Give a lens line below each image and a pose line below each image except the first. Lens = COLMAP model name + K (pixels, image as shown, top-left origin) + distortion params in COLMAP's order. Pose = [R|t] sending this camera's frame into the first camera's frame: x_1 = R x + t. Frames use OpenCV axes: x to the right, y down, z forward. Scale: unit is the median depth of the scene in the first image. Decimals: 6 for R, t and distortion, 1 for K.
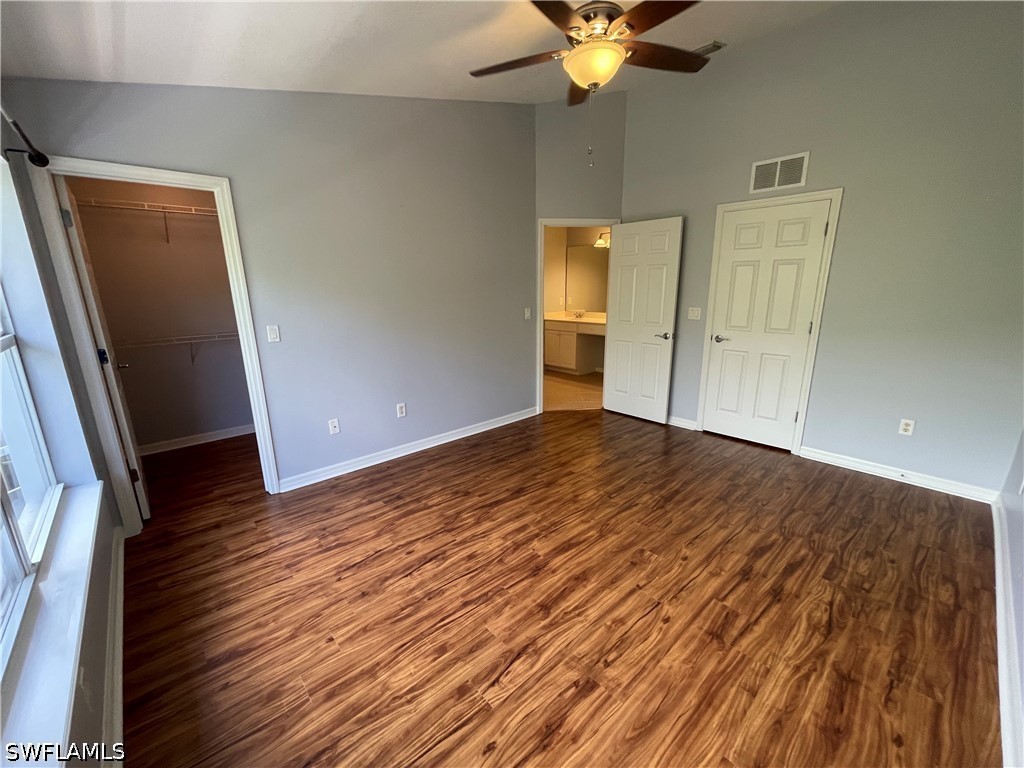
lens RADIAL K [[415.3, 0, 509.8], [0, 415.3, 390.8], [0, 0, 1]] dist [-0.001641, -0.000421]
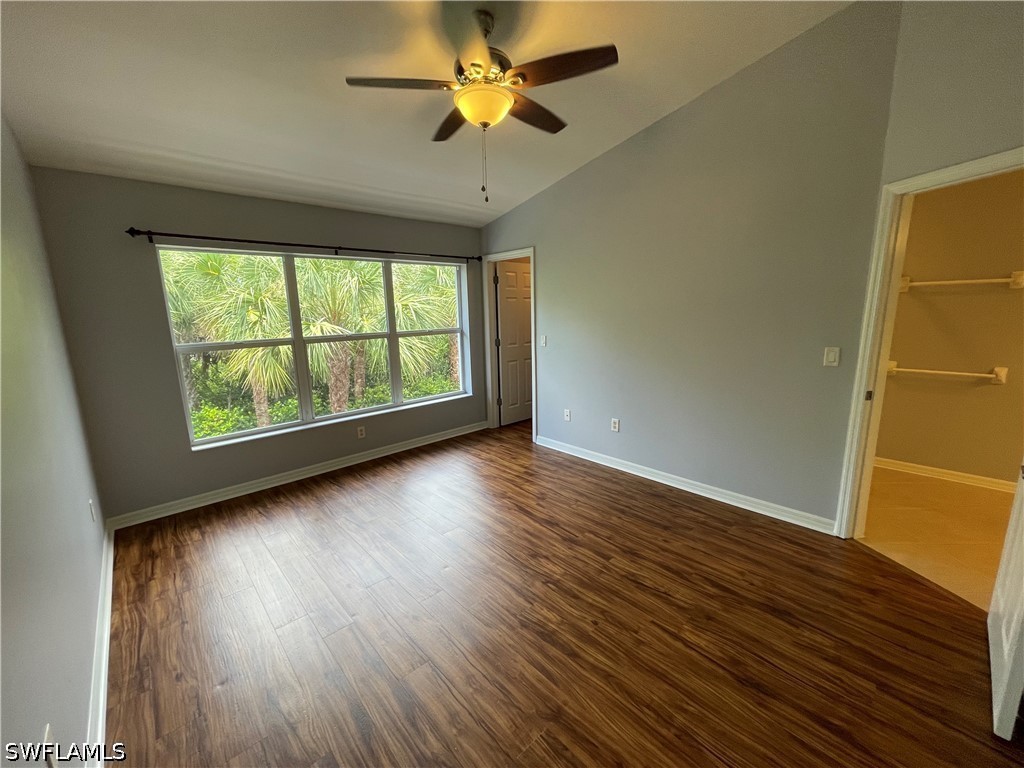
lens RADIAL K [[407.5, 0, 494.7], [0, 407.5, 387.7], [0, 0, 1]] dist [0.001445, 0.000417]
pose [[-0.004242, 0.206239, -0.978492, 0.792880], [-0.225755, 0.953042, 0.201854, -0.198043], [0.974175, 0.221756, 0.042516, 0.677165]]
